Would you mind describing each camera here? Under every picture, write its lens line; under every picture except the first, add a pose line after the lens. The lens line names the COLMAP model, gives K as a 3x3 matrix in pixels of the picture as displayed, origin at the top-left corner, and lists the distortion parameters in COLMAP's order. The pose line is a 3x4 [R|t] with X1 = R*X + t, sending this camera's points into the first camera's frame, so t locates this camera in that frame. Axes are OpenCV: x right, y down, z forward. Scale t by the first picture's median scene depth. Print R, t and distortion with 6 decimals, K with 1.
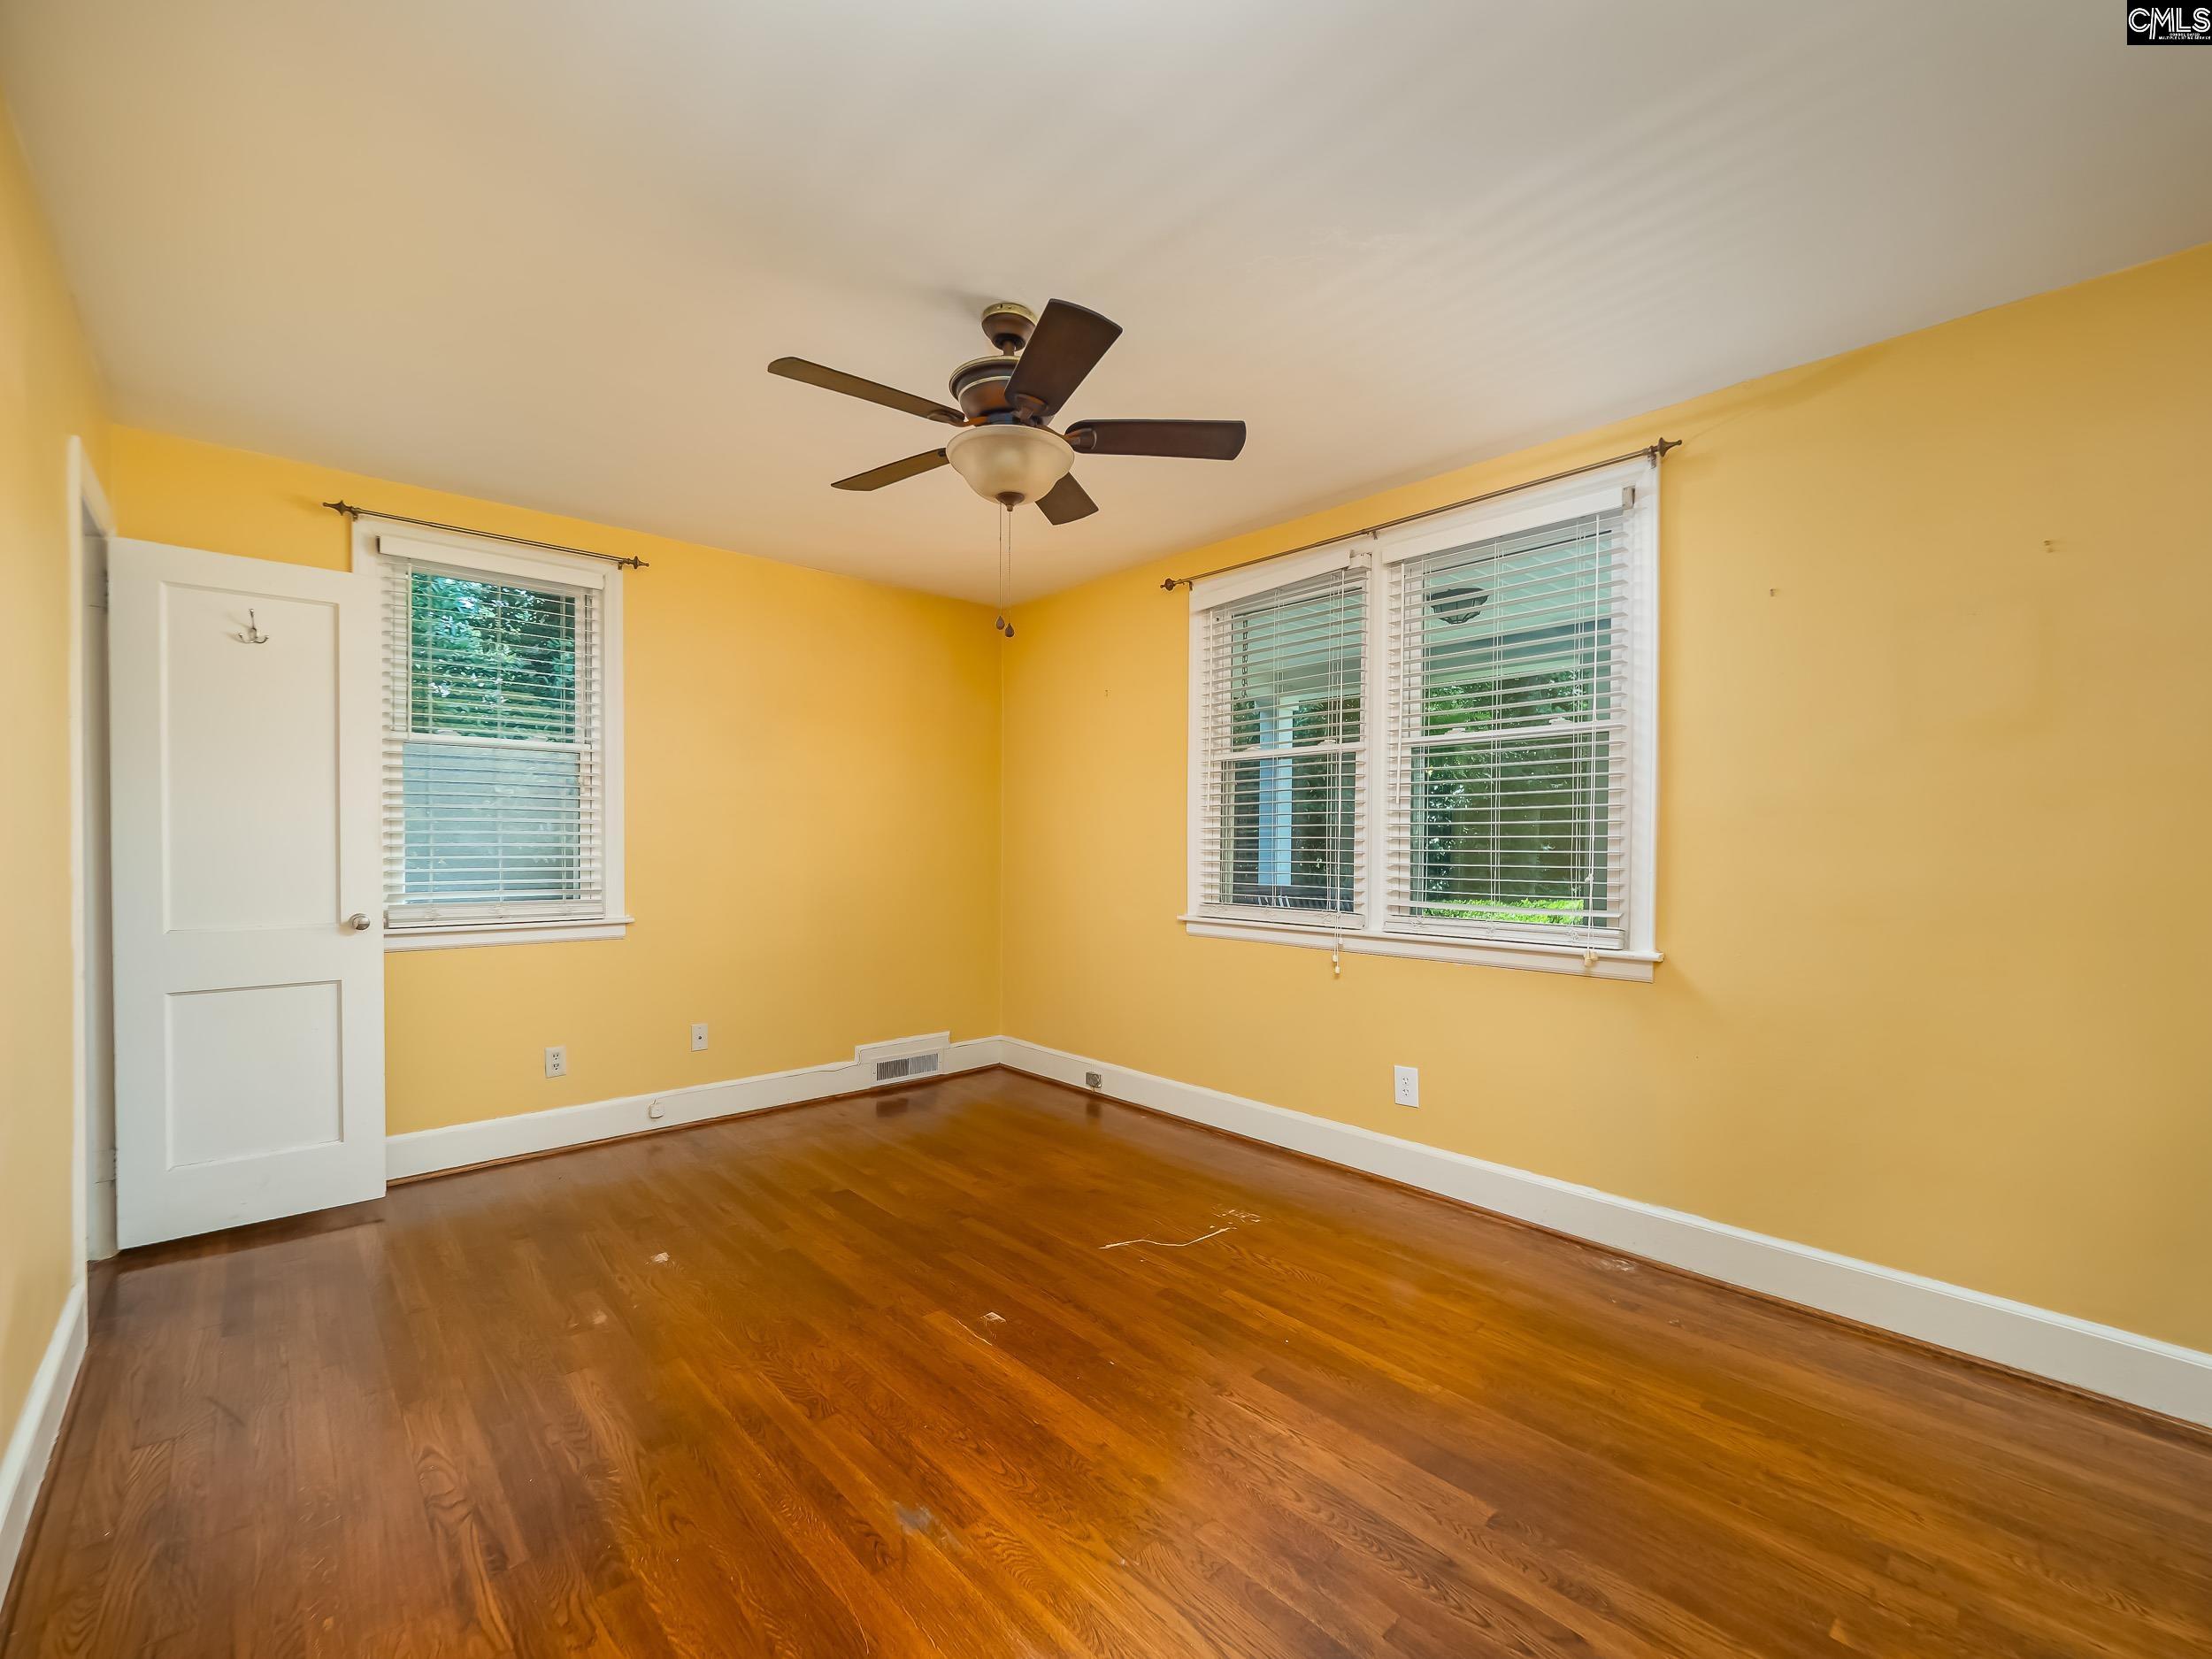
lens RADIAL K [[937.3, 0, 1101.4], [0, 937.3, 859.3], [0, 0, 1]] dist [-0.001183, -0.000689]
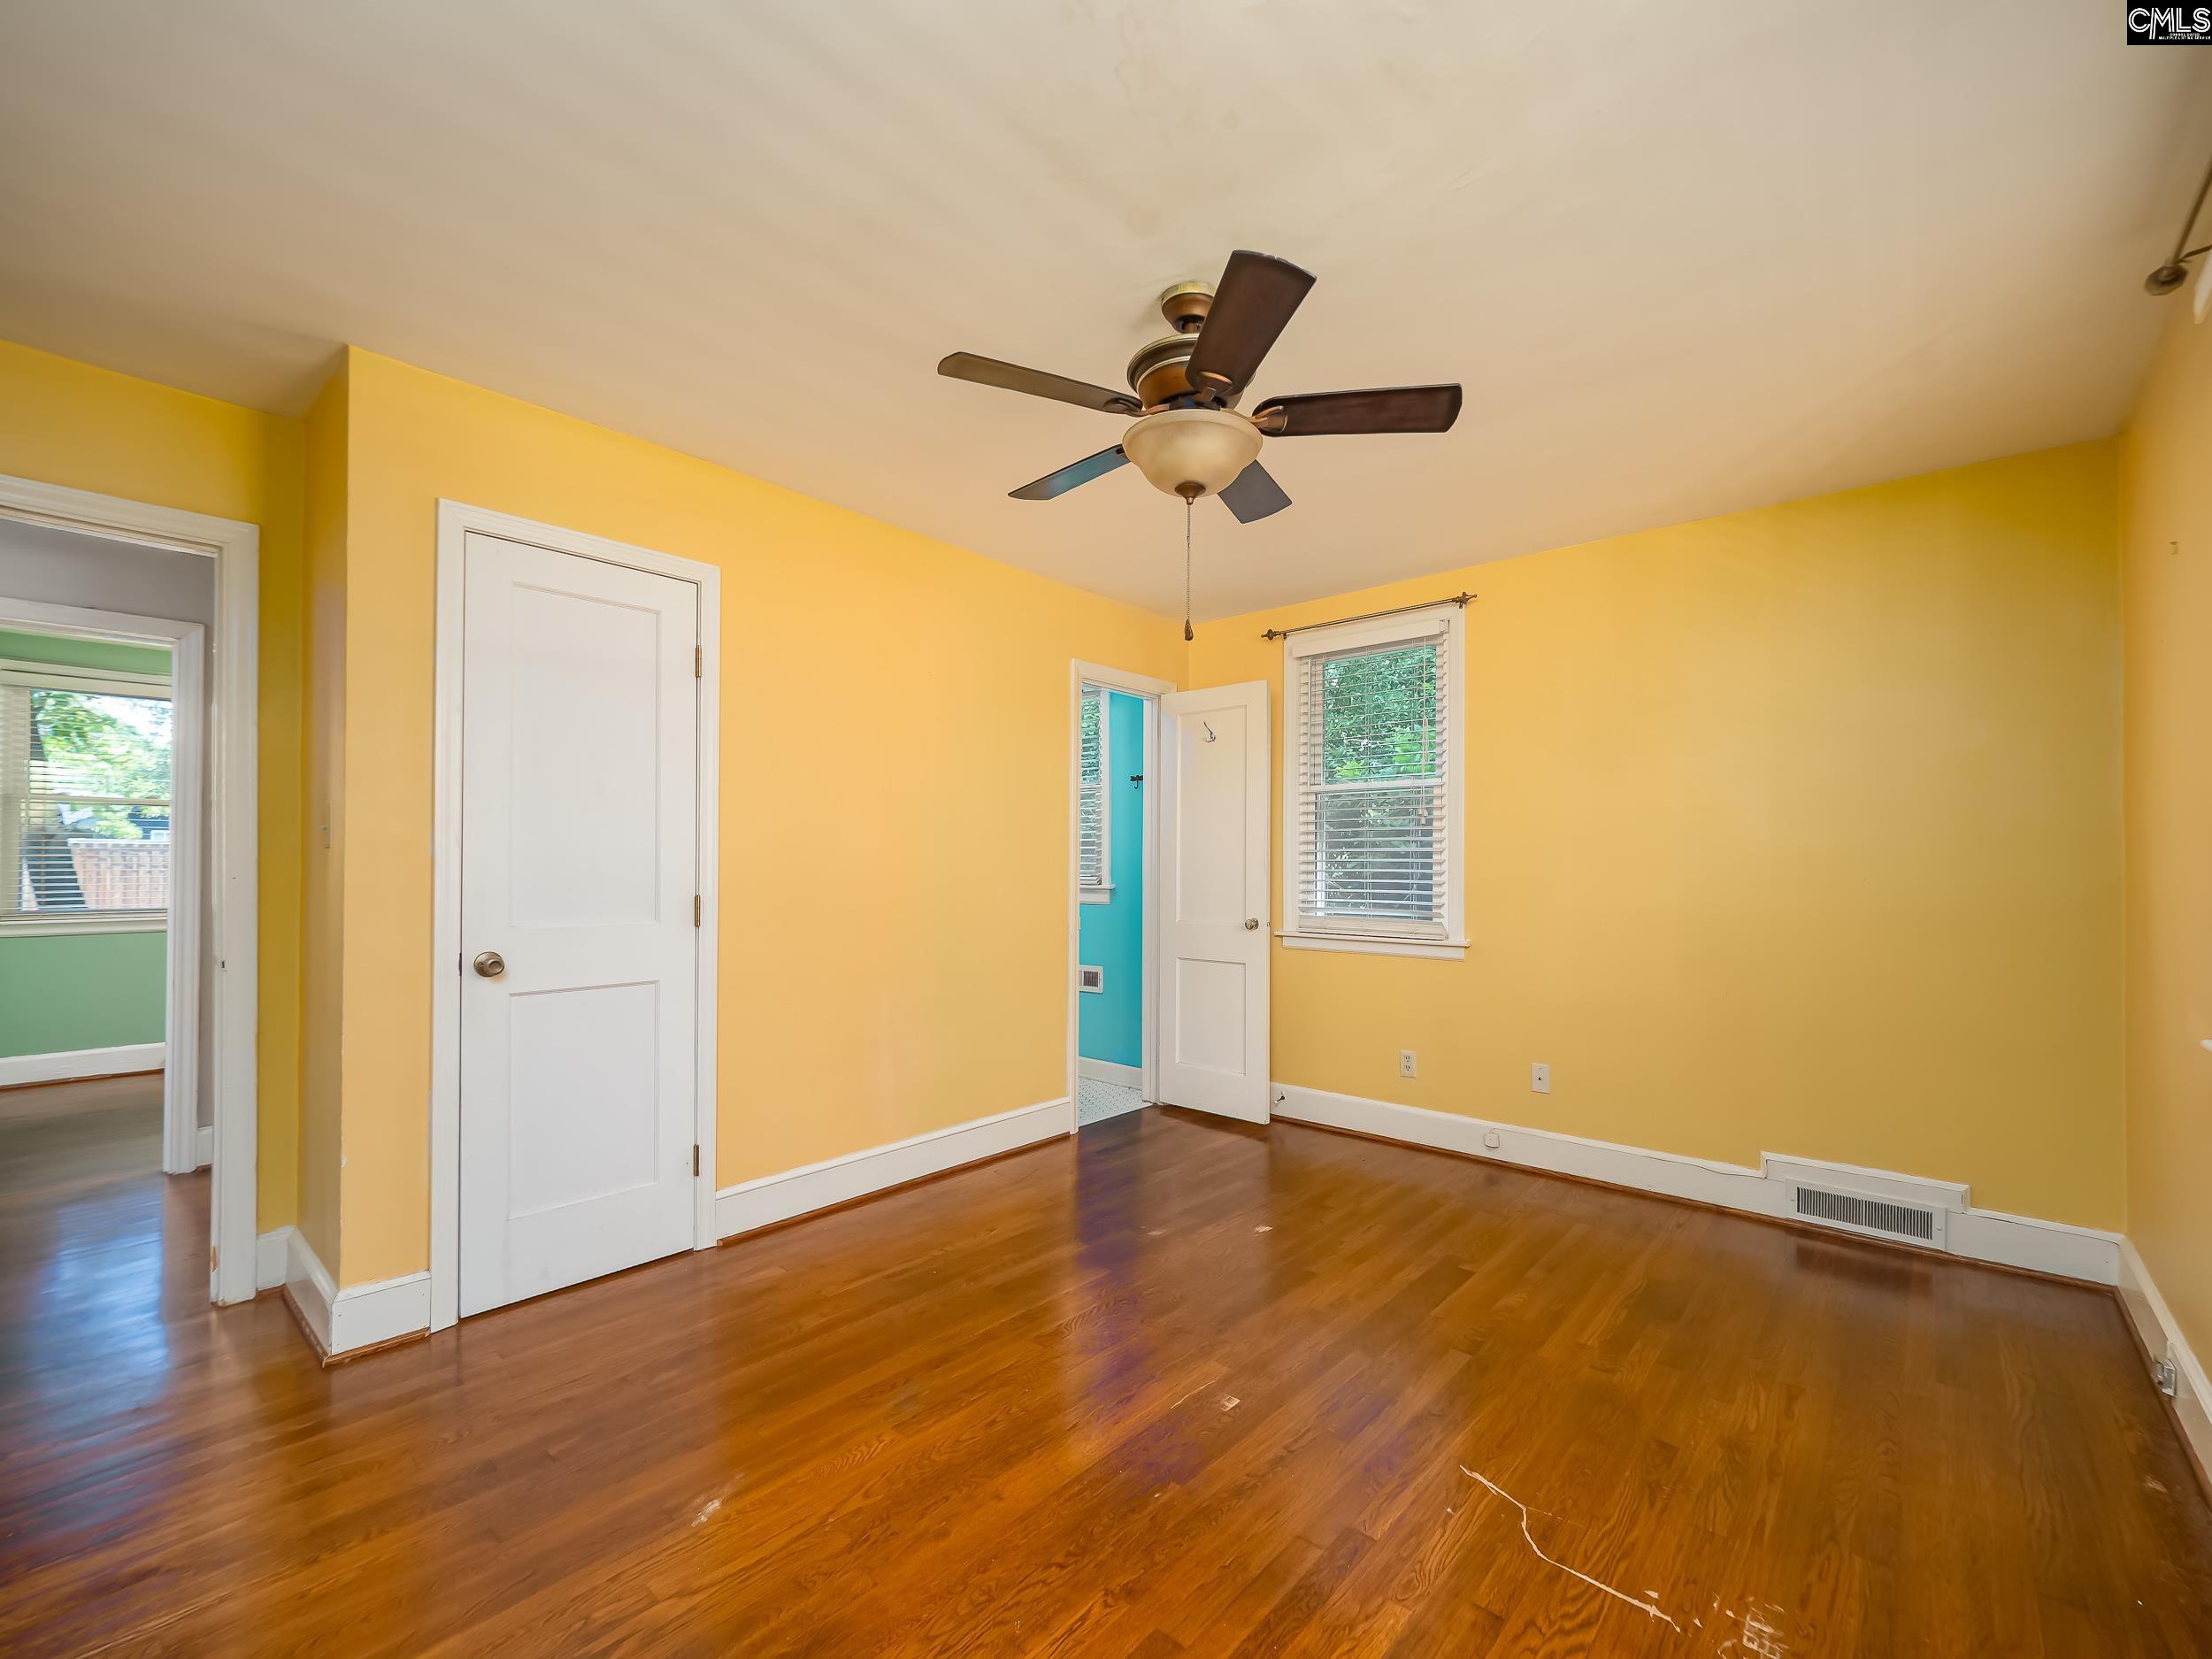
lens RADIAL K [[937.3, 0, 1101.4], [0, 937.3, 859.3], [0, 0, 1]] dist [-0.001183, -0.000689]
pose [[0.111754, -0.007567, -0.993707, 0.549727], [-0.022651, 0.999692, -0.010160, -0.010281], [0.993478, 0.023644, 0.111548, 0.558042]]
